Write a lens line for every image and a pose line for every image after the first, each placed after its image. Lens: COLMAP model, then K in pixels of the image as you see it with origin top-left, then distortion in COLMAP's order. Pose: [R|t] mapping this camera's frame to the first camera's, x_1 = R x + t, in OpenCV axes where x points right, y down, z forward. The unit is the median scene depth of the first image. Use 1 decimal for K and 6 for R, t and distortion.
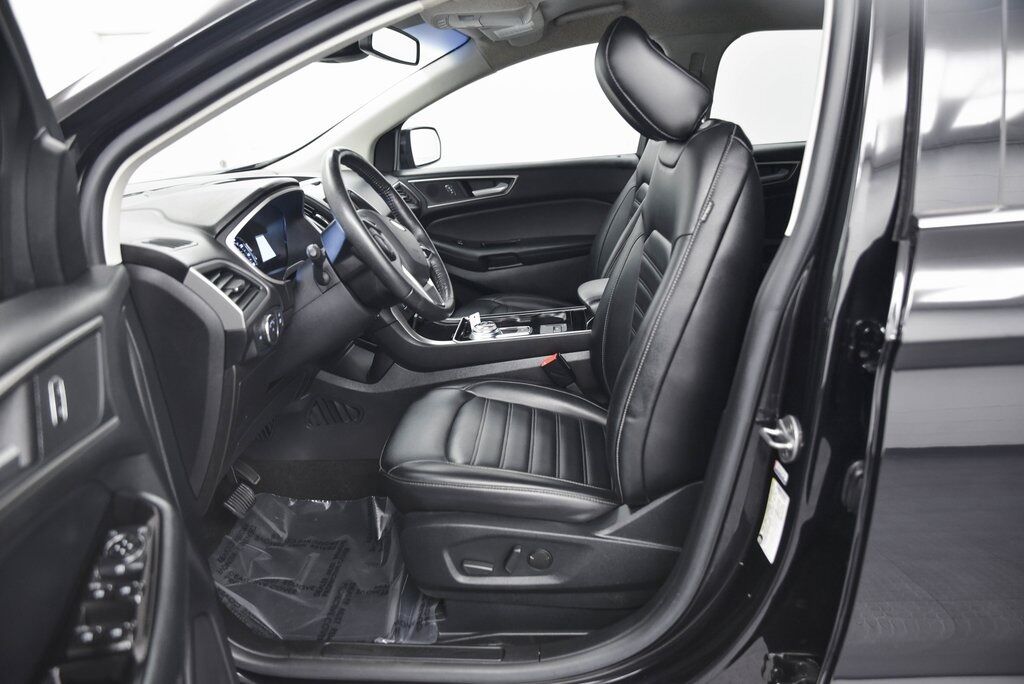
lens RADIAL K [[699.0, 0, 512.0], [0, 699.0, 342.0], [0, 0, 1]] dist [-0.027756, 0.004290]
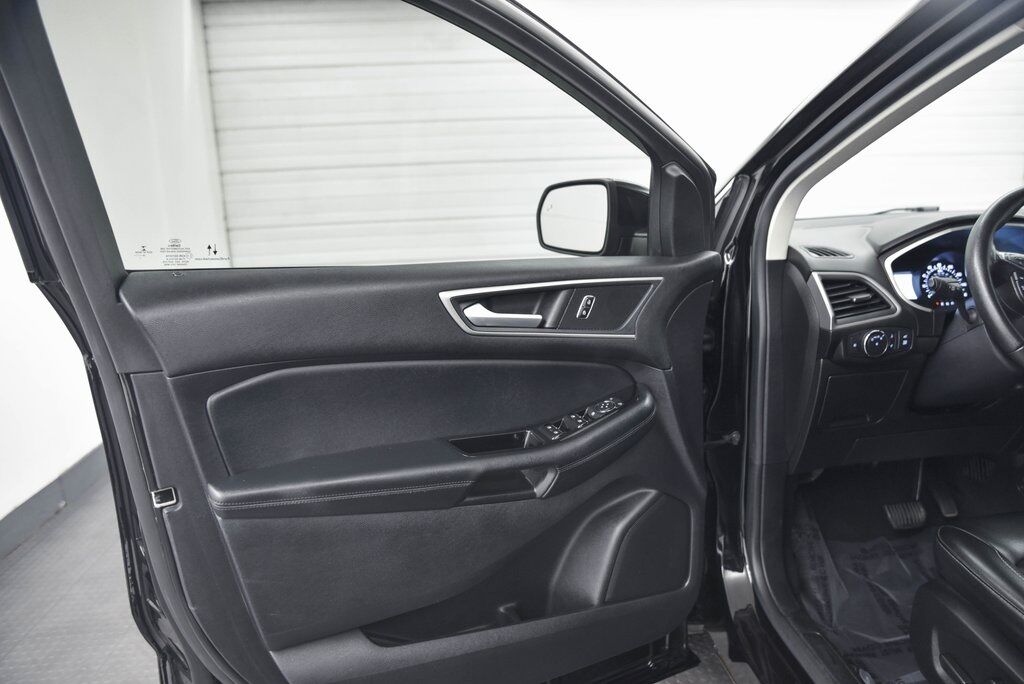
lens RADIAL K [[699.0, 0, 512.0], [0, 699.0, 342.0], [0, 0, 1]] dist [-0.027756, 0.004290]
pose [[0.180878, 0.268381, -0.946179, 0.270432], [-0.284021, 0.935313, 0.211003, -0.040575], [0.941602, 0.230569, 0.245403, 0.089594]]
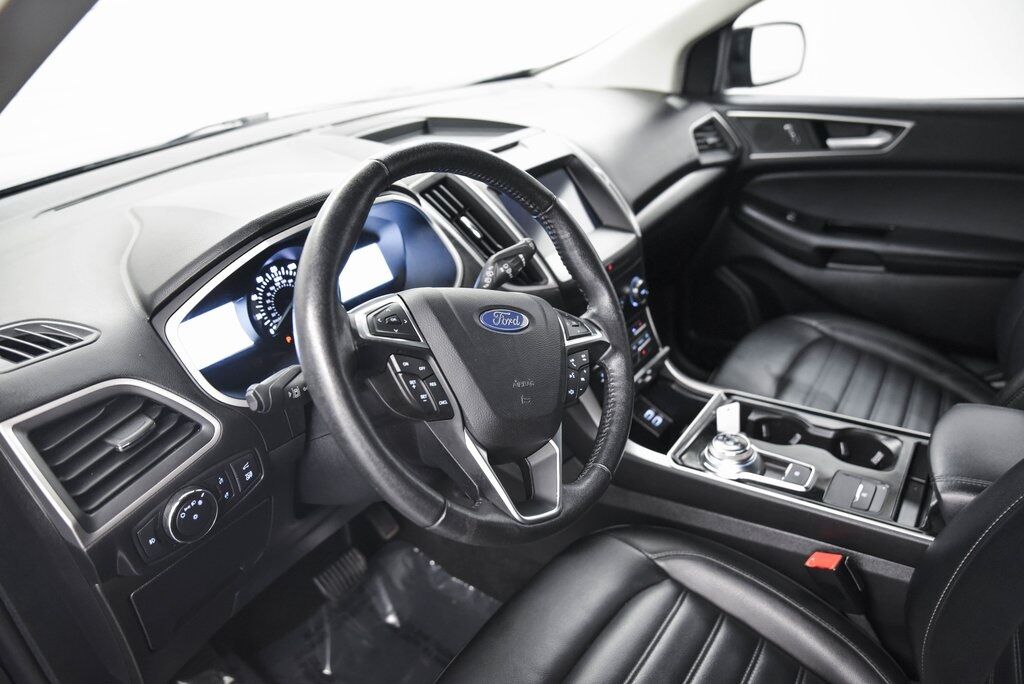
lens RADIAL K [[699.0, 0, 512.0], [0, 699.0, 342.0], [0, 0, 1]] dist [-0.027756, 0.004290]
pose [[0.847642, 0.244485, -0.470883, 0.039013], [-0.152870, 0.962408, 0.224503, -0.139931], [0.508069, -0.118314, 0.853151, 0.316735]]
